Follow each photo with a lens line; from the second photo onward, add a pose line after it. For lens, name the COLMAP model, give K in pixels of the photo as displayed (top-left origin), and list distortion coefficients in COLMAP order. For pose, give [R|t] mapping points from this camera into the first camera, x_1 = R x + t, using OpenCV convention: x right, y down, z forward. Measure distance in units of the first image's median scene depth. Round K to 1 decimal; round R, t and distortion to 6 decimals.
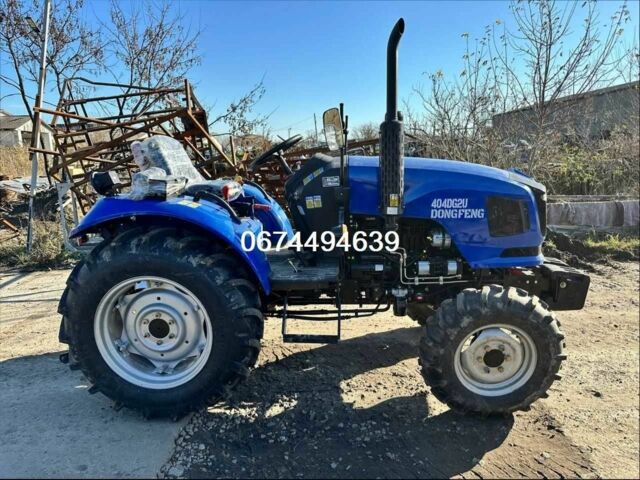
lens RADIAL K [[492.6, 0, 320.0], [0, 492.6, 240.0], [0, 0, 1]] dist [0.052276, -0.002405]
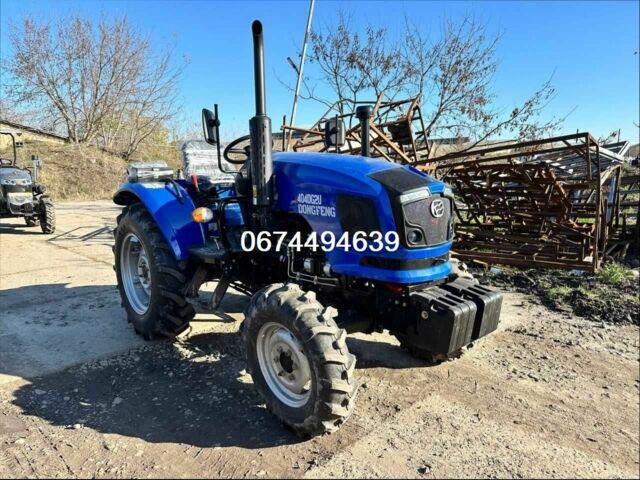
lens RADIAL K [[492.6, 0, 320.0], [0, 492.6, 240.0], [0, 0, 1]] dist [0.052276, -0.002405]
pose [[0.667573, 0.116768, -0.735331, 0.984904], [-0.136833, 0.990045, 0.032992, -0.029280], [0.731863, 0.078593, 0.676904, 0.371617]]
